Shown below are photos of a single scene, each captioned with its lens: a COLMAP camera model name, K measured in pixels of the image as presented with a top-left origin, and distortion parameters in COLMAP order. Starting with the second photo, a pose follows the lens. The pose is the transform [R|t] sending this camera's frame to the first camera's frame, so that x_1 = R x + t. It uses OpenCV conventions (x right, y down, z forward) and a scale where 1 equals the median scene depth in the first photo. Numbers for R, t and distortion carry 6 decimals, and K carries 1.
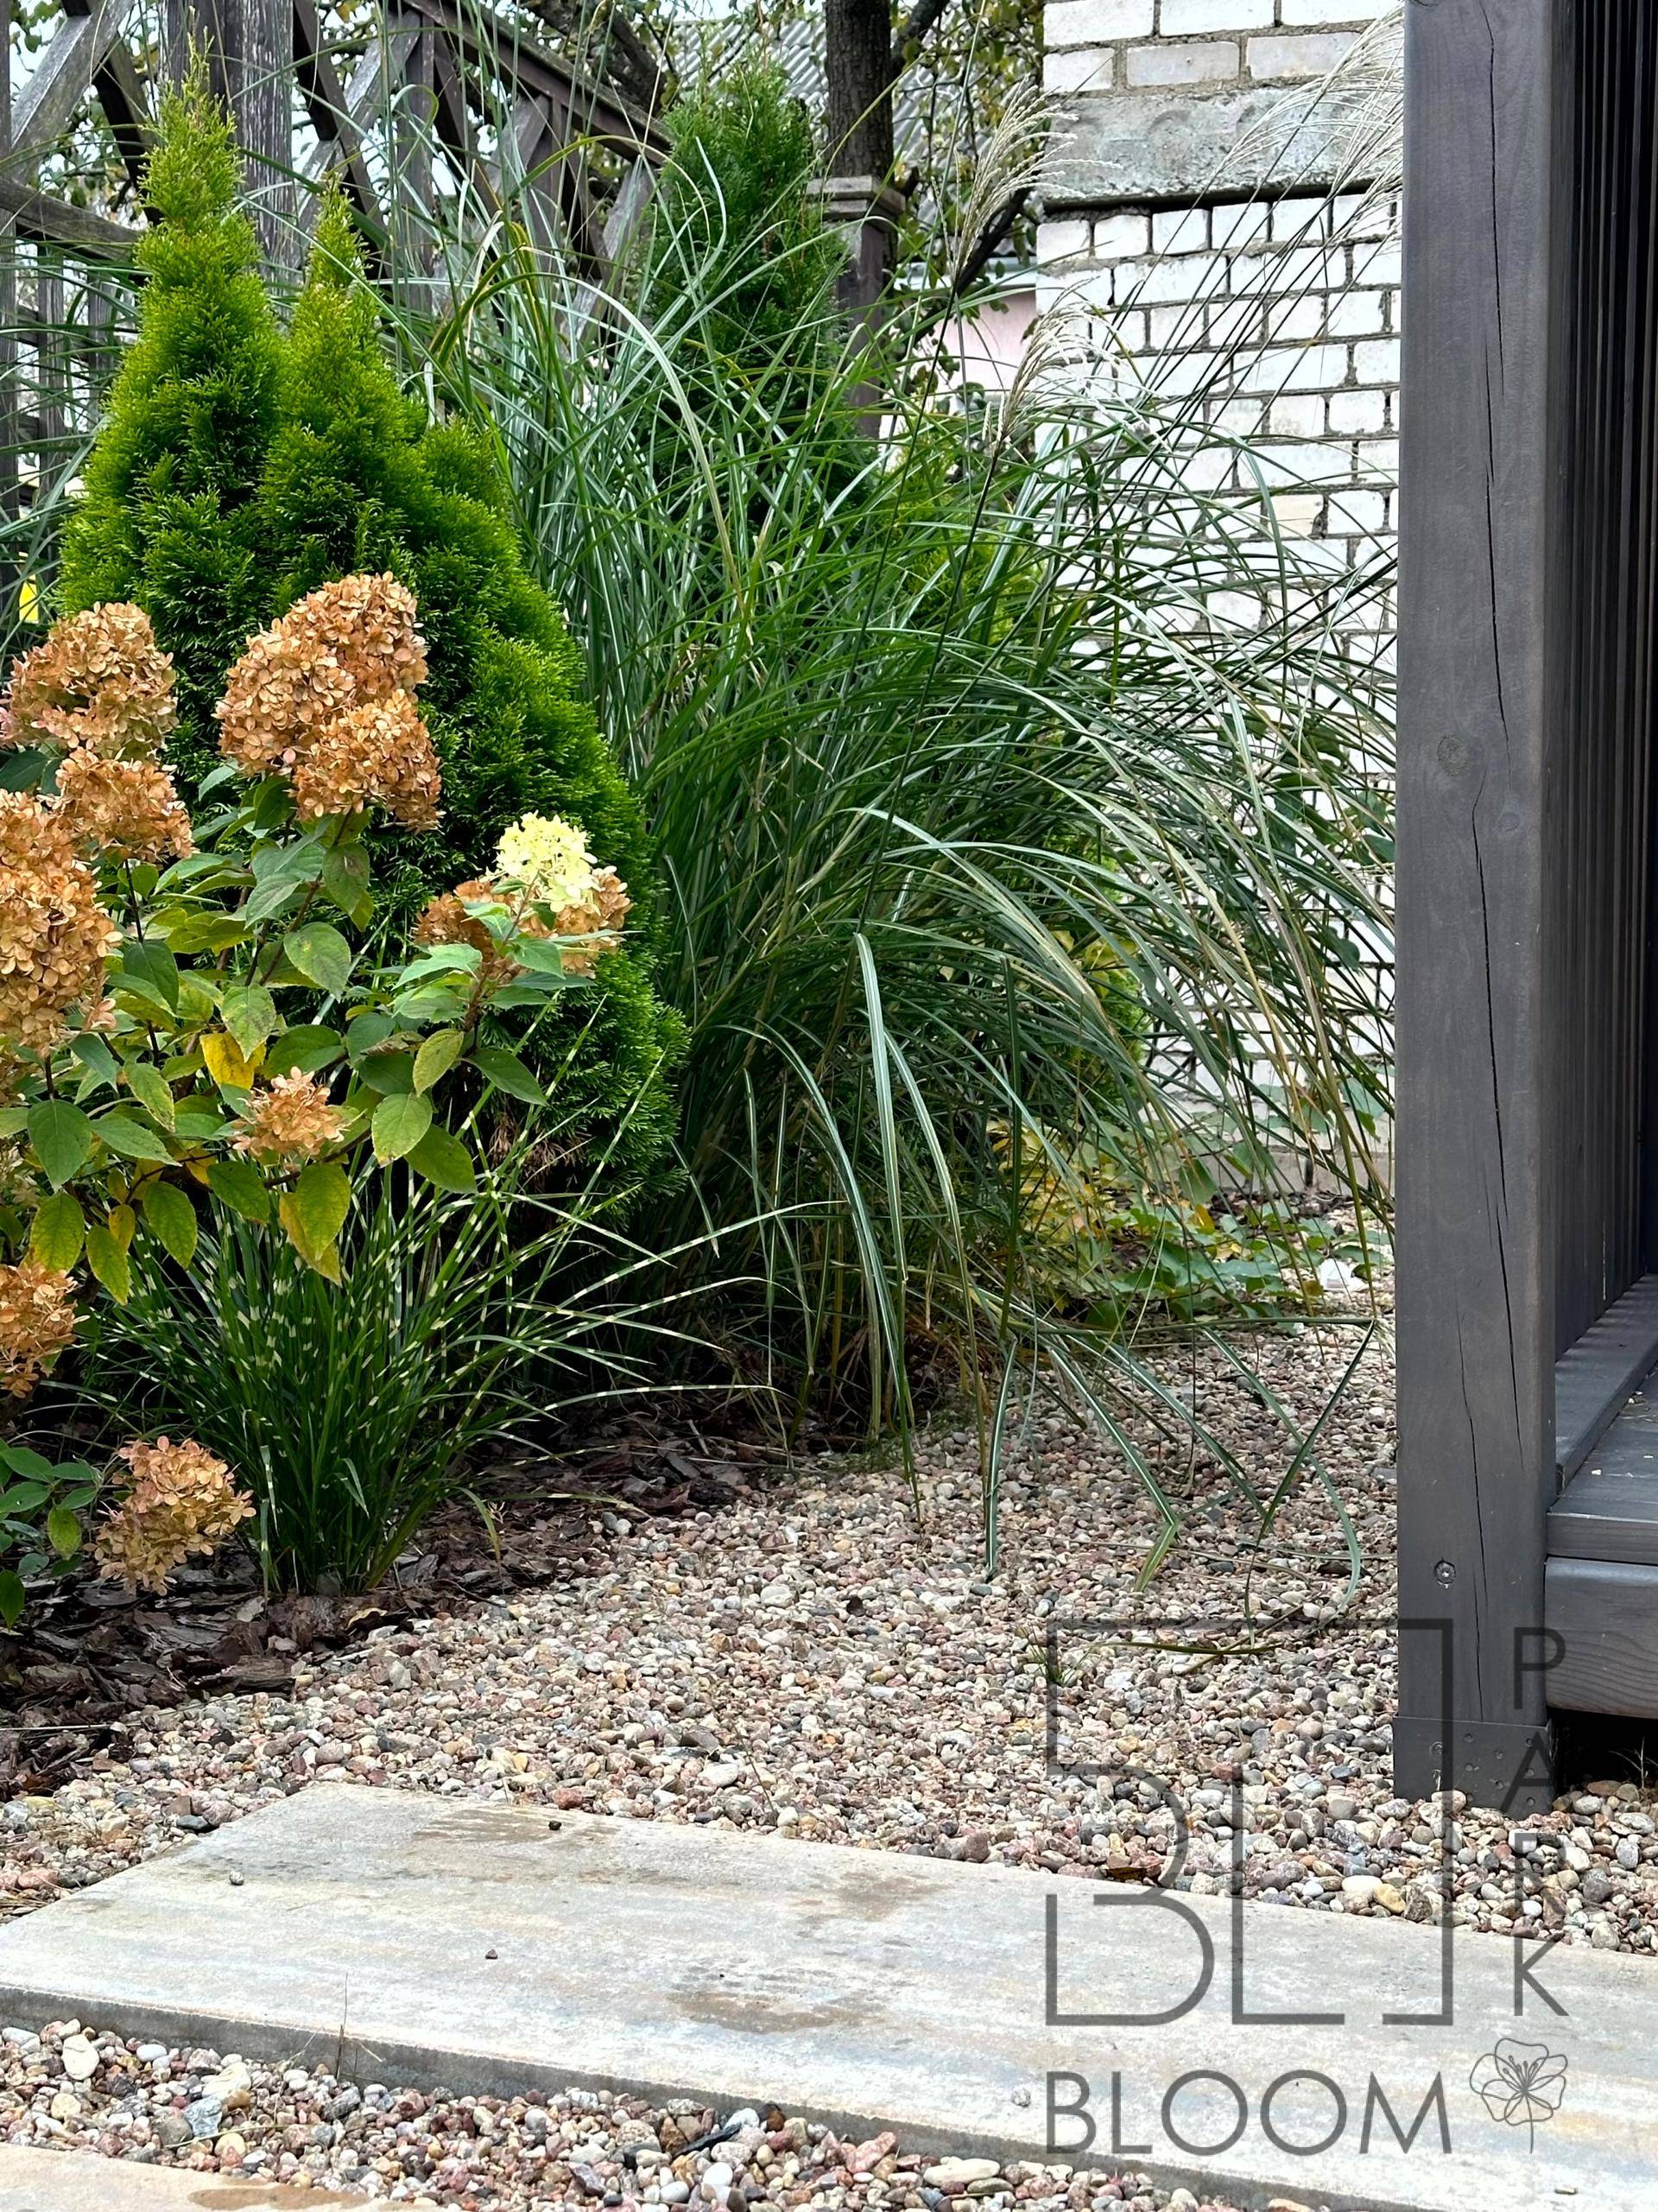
lens RADIAL K [[3258.5, 0, 834.4], [0, 3258.5, 1149.3], [0, 0, 1]] dist [0.132657, -0.102335]
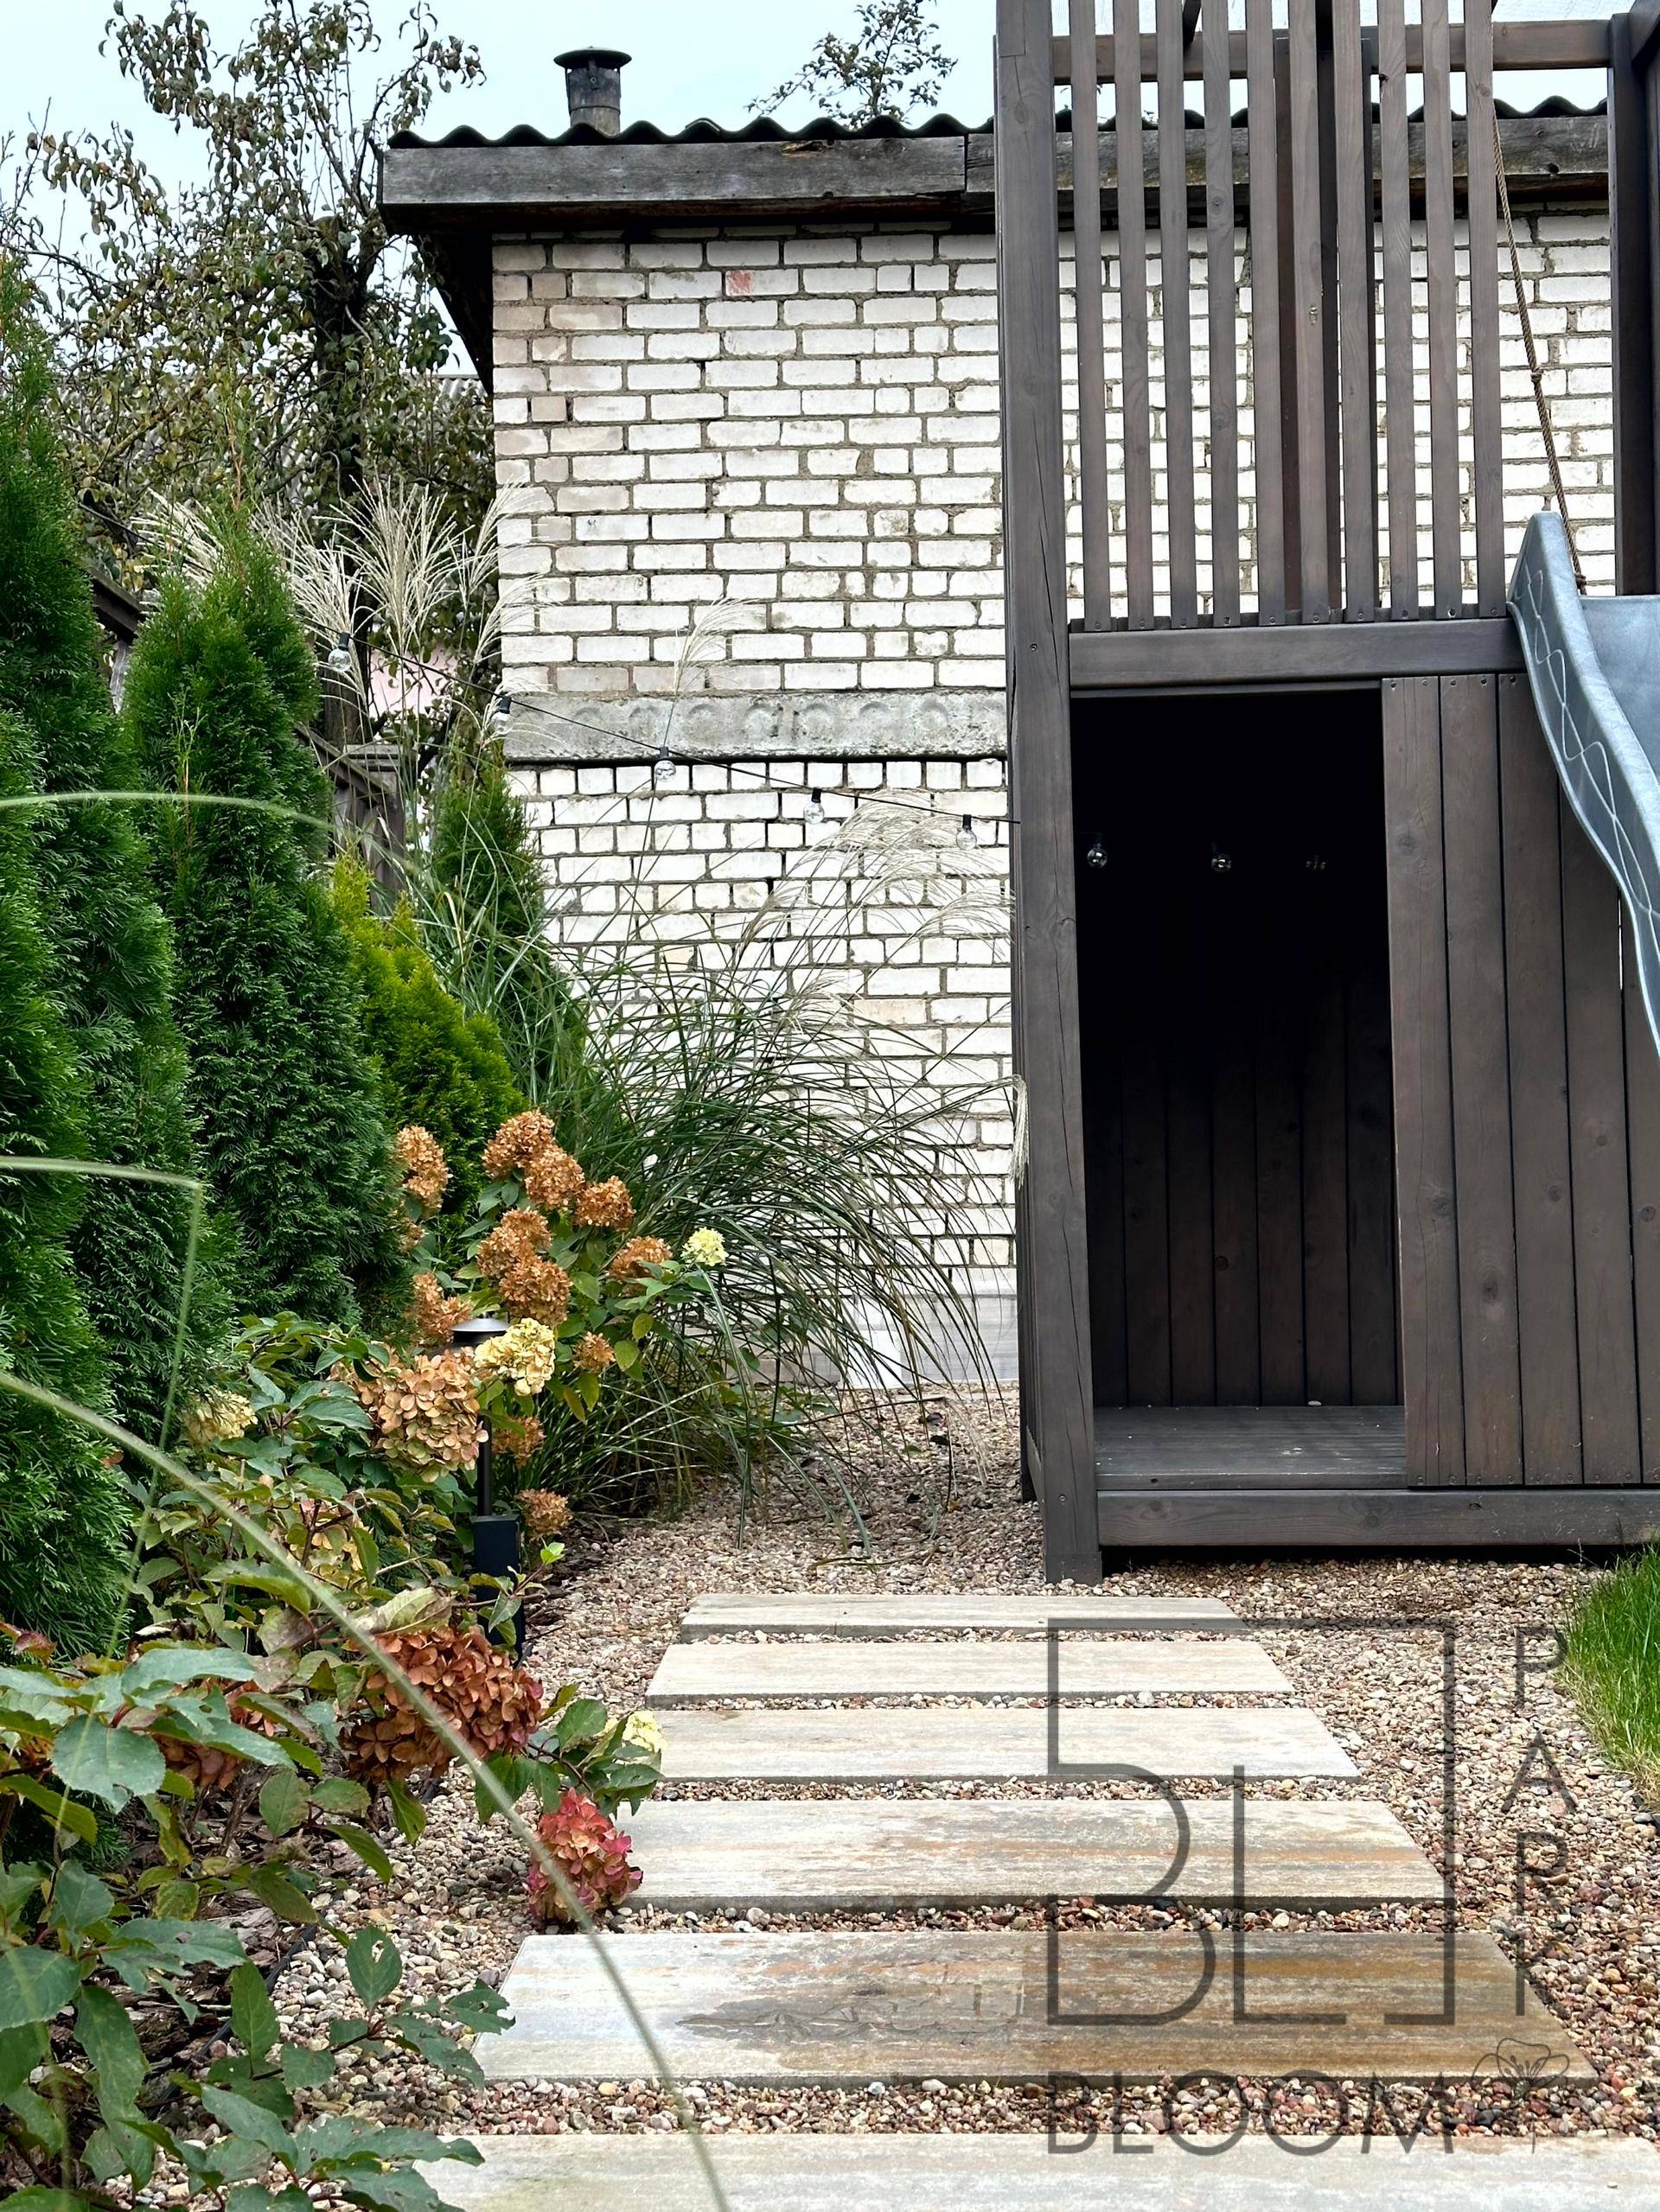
lens RADIAL K [[3075.2, 0, 862.0], [0, 3075.2, 1145.4], [0, 0, 1]] dist [0.118140, -0.030999]
pose [[0.951147, -0.025321, 0.307697, -0.646396], [0.047192, 0.996843, -0.063846, -0.007047], [-0.305109, 0.075248, 0.949340, -1.202949]]
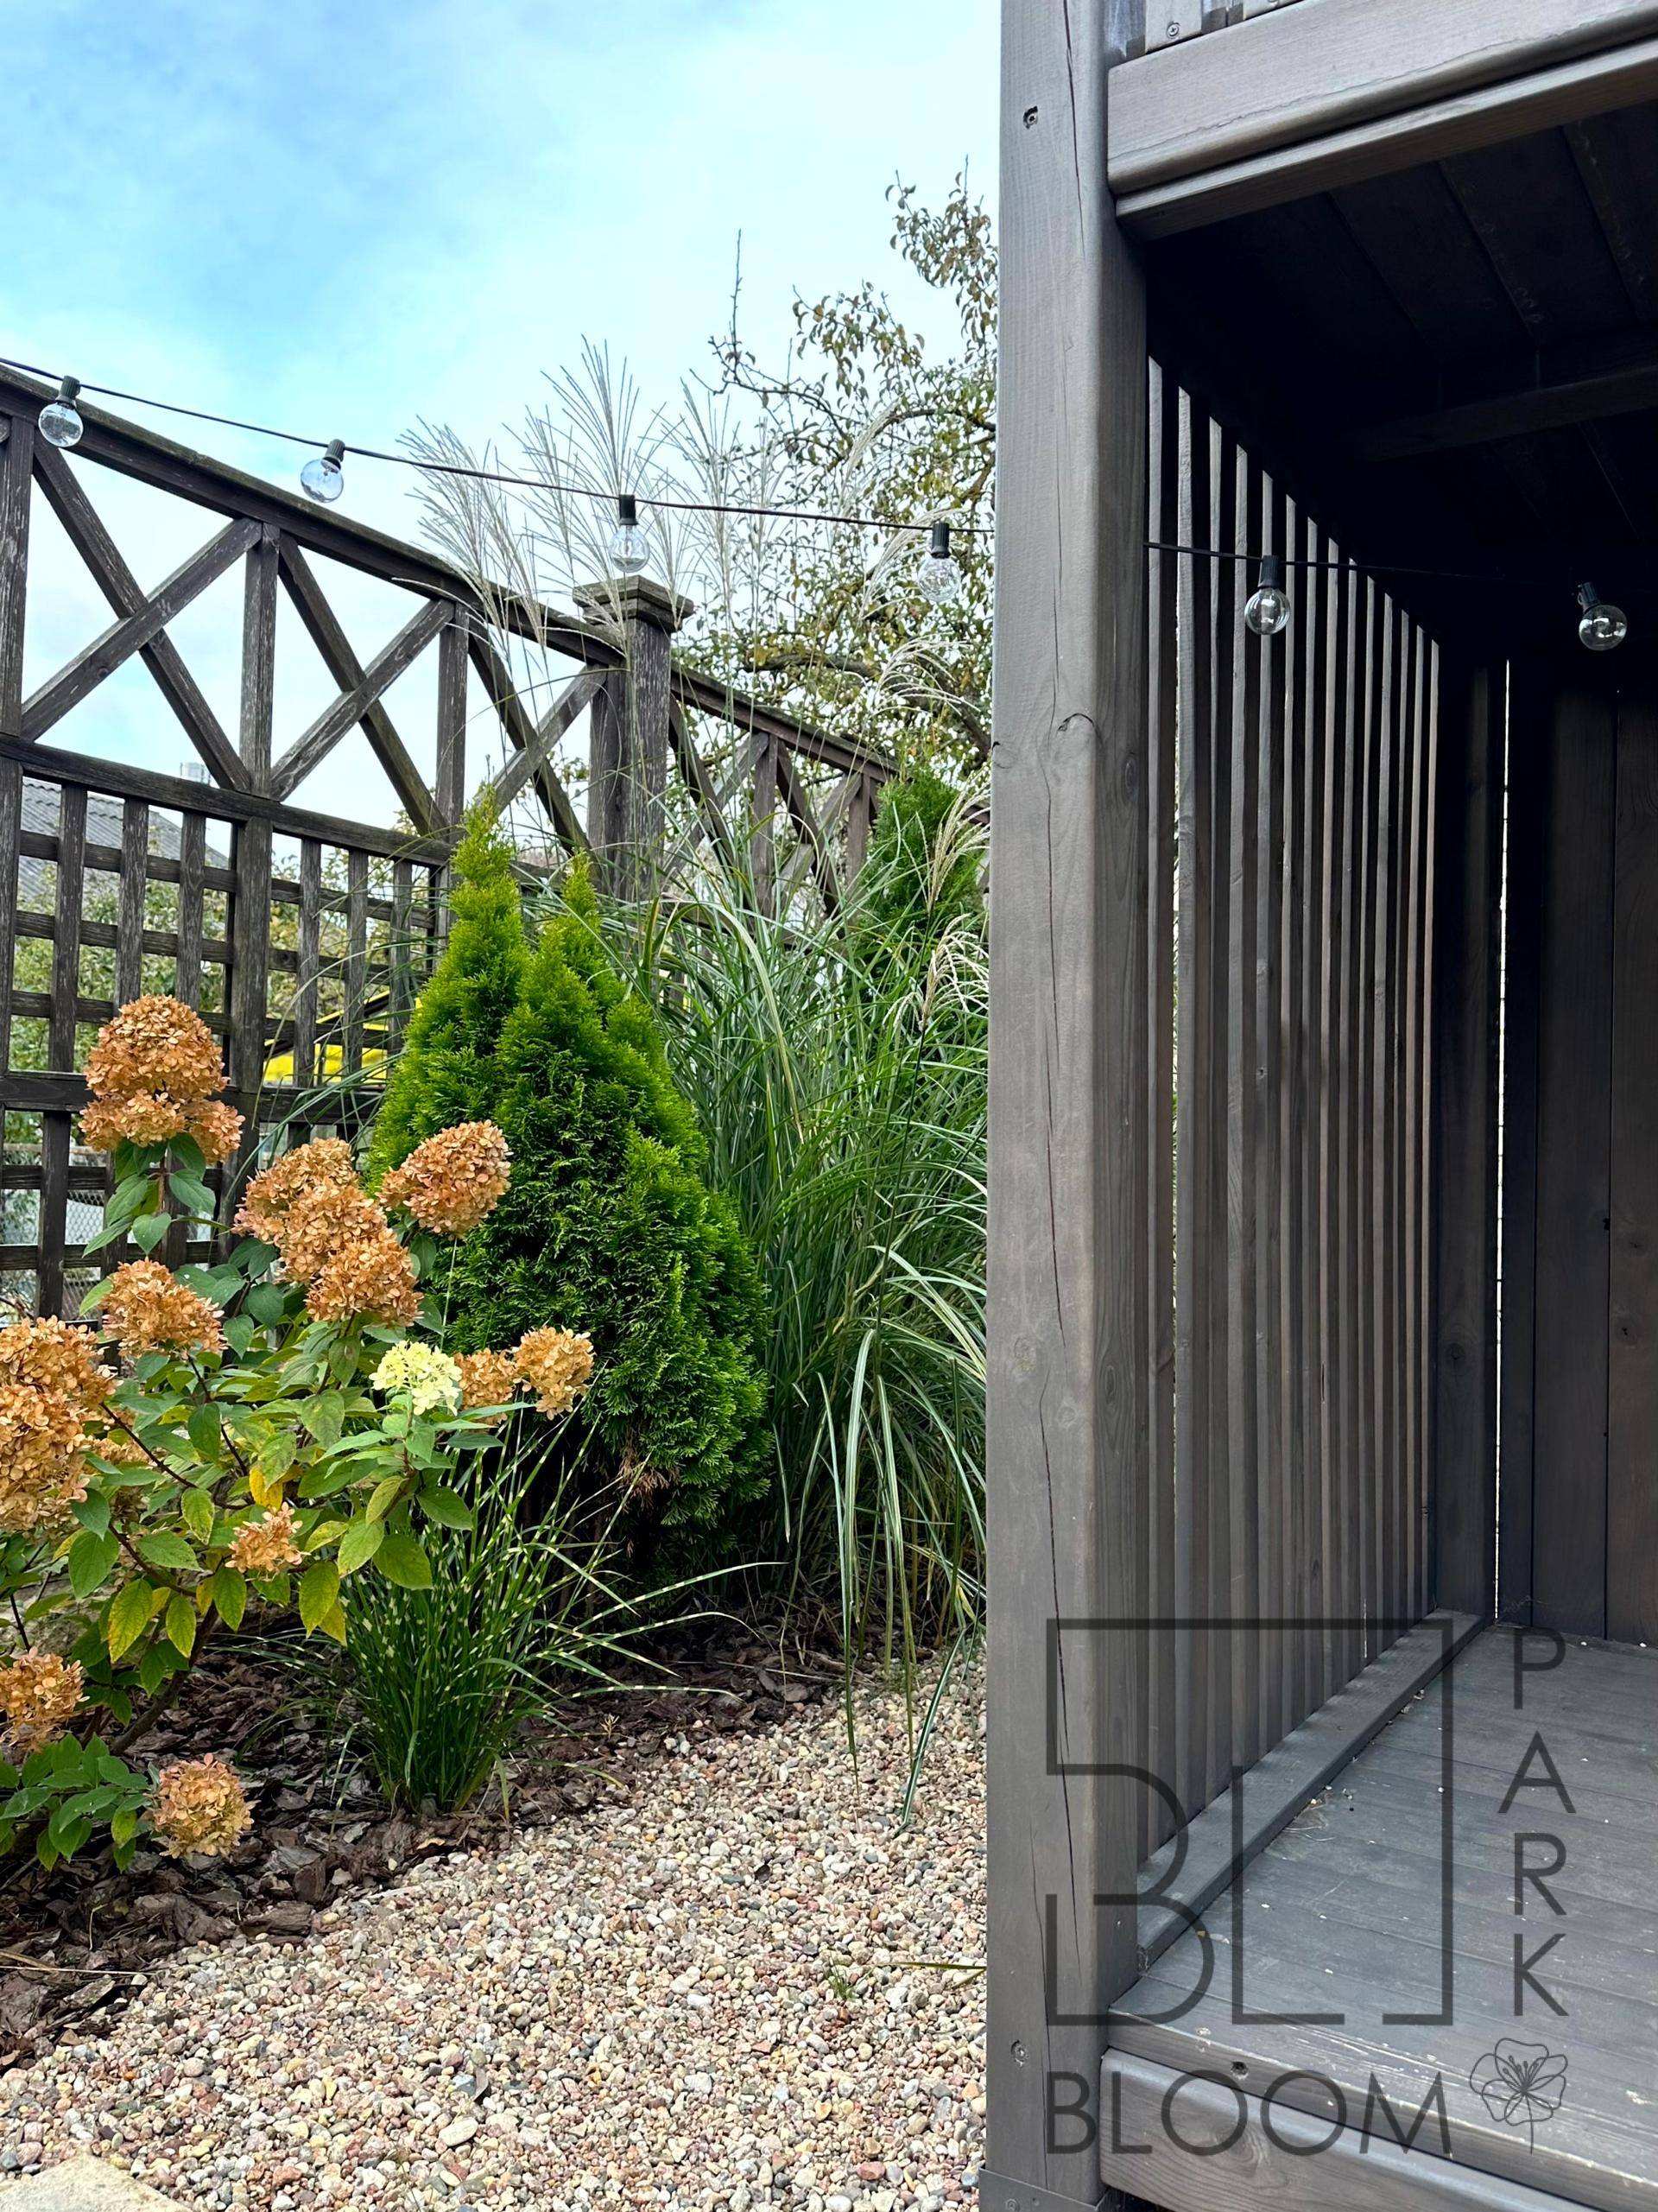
lens RADIAL K [[1734.4, 0, 822.7], [0, 1734.4, 1103.6], [0, 0, 1]] dist [0.085045, -0.132621]
pose [[0.974157, 0.009049, -0.225691, 0.221289], [-0.031727, 0.994773, -0.097056, -0.125657], [0.223633, 0.101708, 0.969352, 0.293336]]
